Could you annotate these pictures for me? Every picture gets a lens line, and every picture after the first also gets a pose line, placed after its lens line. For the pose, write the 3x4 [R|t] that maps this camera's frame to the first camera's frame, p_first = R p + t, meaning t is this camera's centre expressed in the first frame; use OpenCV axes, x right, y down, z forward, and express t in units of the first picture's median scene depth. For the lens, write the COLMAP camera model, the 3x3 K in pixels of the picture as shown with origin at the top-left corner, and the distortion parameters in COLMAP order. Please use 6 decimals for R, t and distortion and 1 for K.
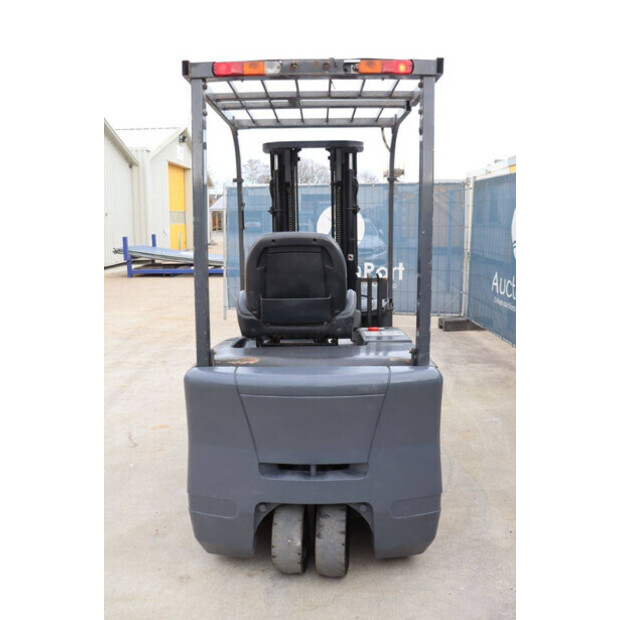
lens RADIAL K [[532.7, 0, 310.0], [0, 532.7, 310.0], [0, 0, 1]] dist [-0.088652, 0.014816]
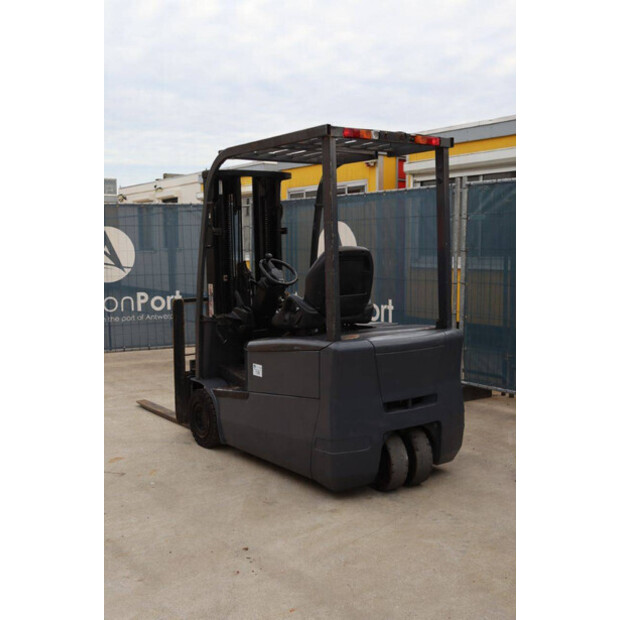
lens RADIAL K [[745.0, 0, 310.0], [0, 745.0, 310.0], [0, 0, 1]] dist [0.010313, 0.004353]
pose [[0.799535, -0.058778, 0.597736, -1.367010], [0.111599, 0.992408, -0.051688, 0.113820], [-0.590160, 0.108033, 0.800025, -0.499172]]
